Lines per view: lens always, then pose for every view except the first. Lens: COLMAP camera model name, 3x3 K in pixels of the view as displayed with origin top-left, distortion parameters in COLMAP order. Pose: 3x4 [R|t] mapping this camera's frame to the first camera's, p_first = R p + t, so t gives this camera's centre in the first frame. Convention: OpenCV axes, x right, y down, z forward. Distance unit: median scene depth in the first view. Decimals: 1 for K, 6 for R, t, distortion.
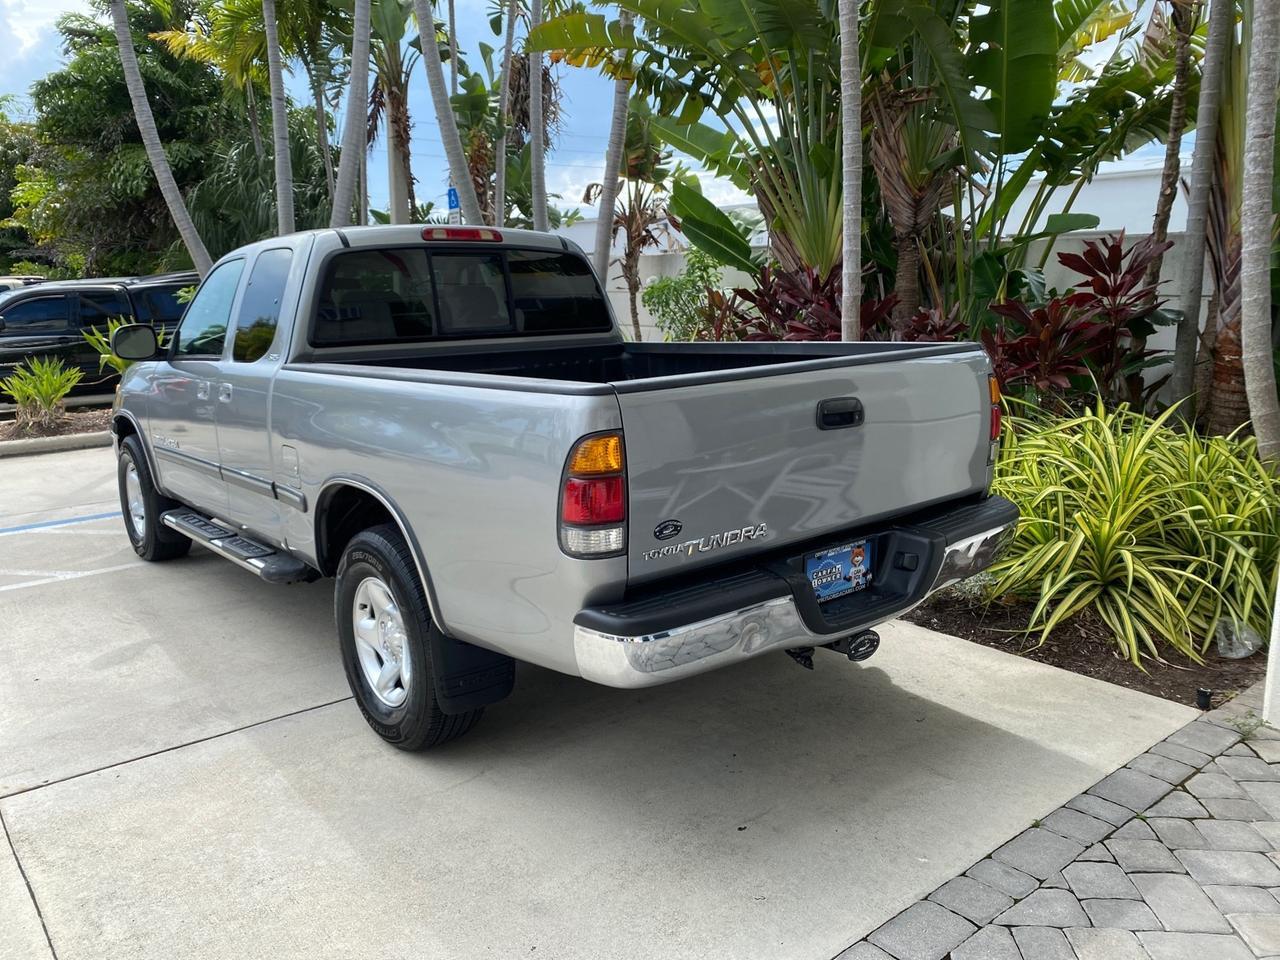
lens RADIAL K [[983.0, 0, 644.5], [0, 983.0, 479.9], [0, 0, 1]] dist [0.021823, -0.024272]
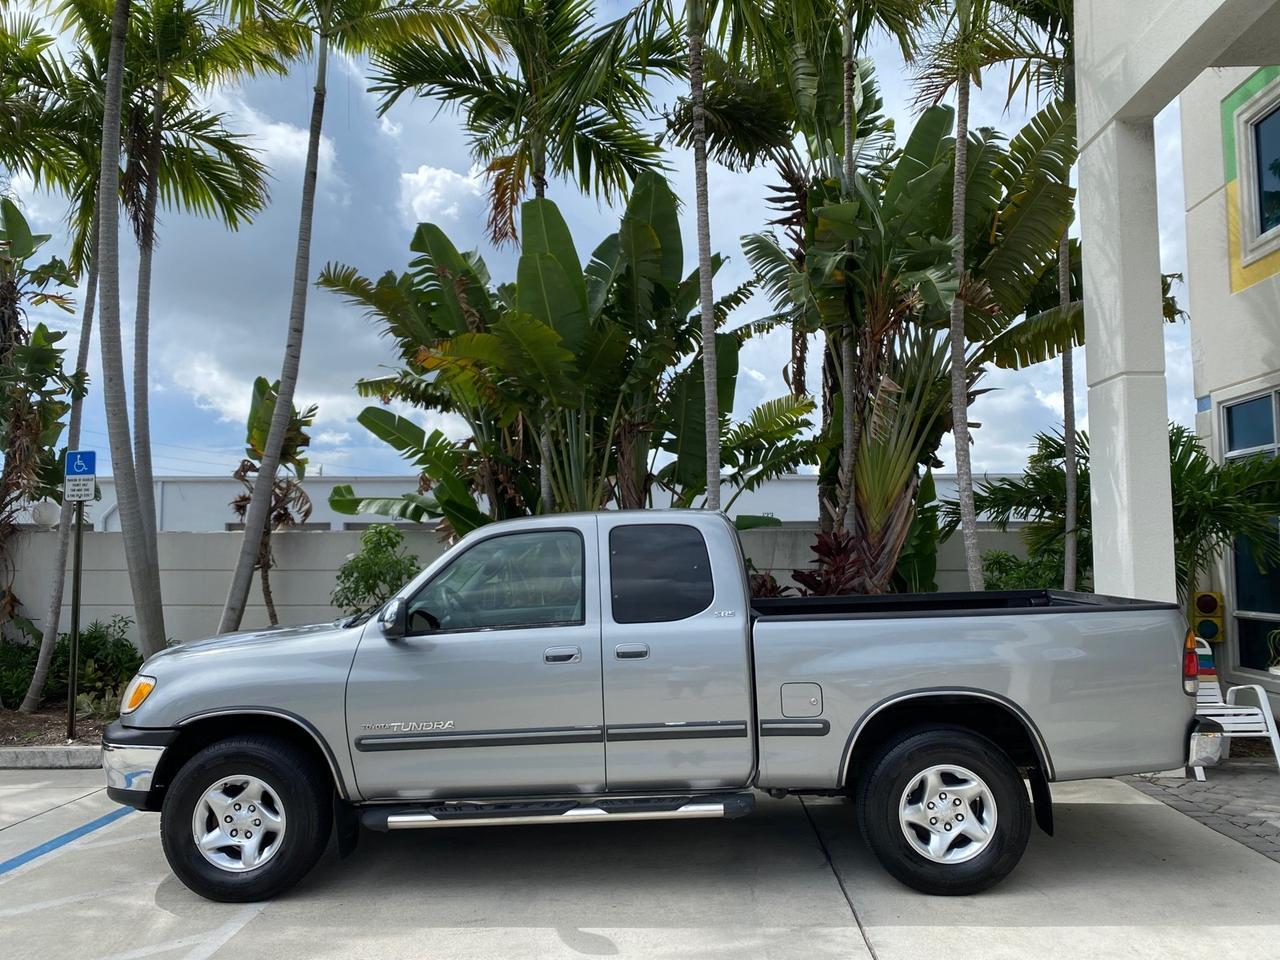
lens RADIAL K [[983.0, 0, 642.8], [0, 983.0, 483.9], [0, 0, 1]] dist [0.021823, -0.024272]
pose [[0.665891, 0.061520, 0.743508, -0.739623], [0.146382, 0.966449, -0.211067, -0.023664], [-0.731547, 0.249384, 0.634544, 0.153510]]
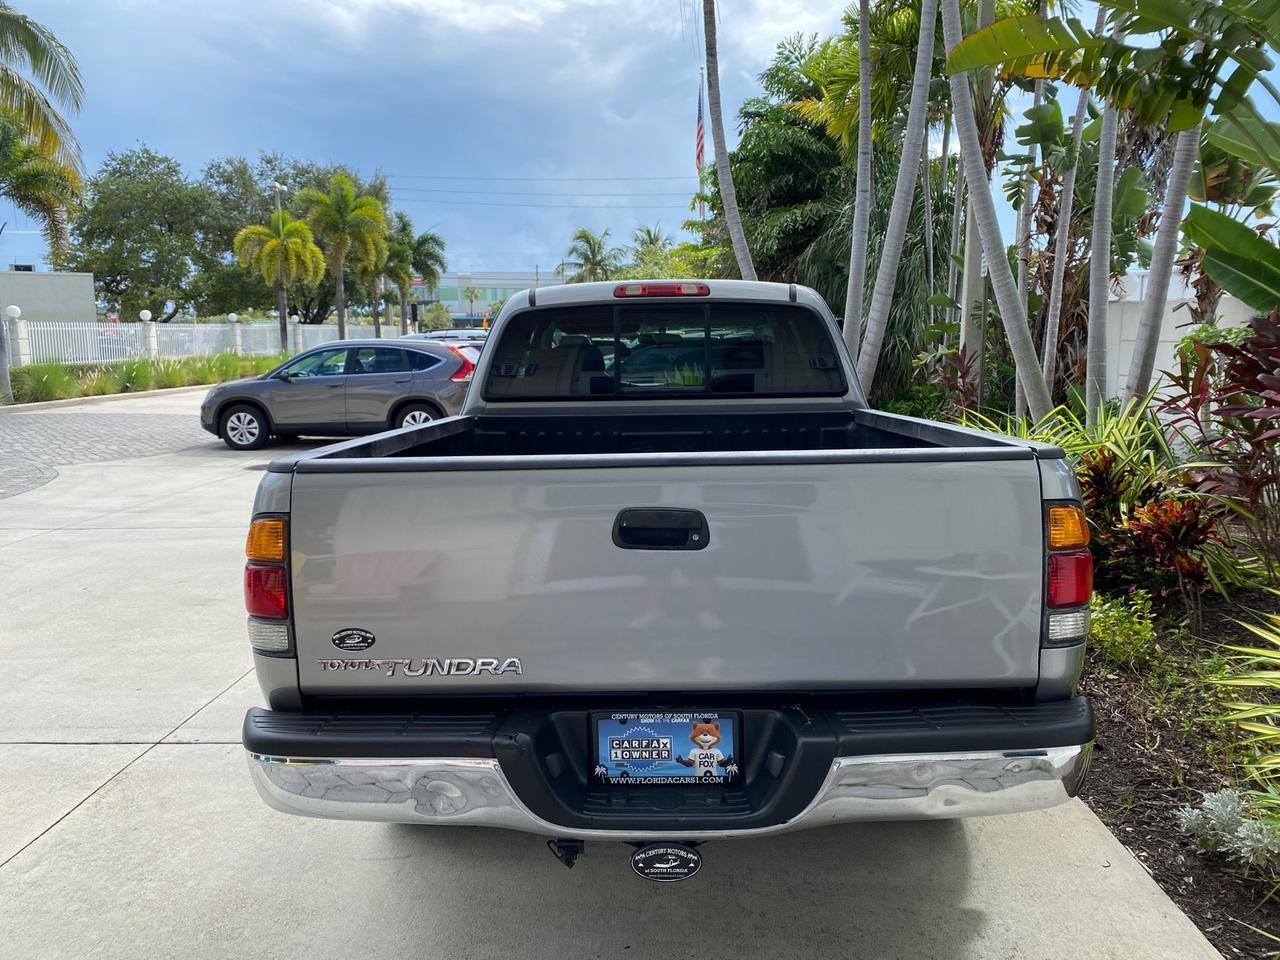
lens RADIAL K [[983.0, 0, 636.2], [0, 983.0, 481.4], [0, 0, 1]] dist [0.021823, -0.024272]
pose [[0.754545, 0.099123, -0.648719, 0.258046], [-0.126794, 0.991921, 0.004086, -0.041208], [0.643883, 0.079171, 0.761017, 0.172924]]
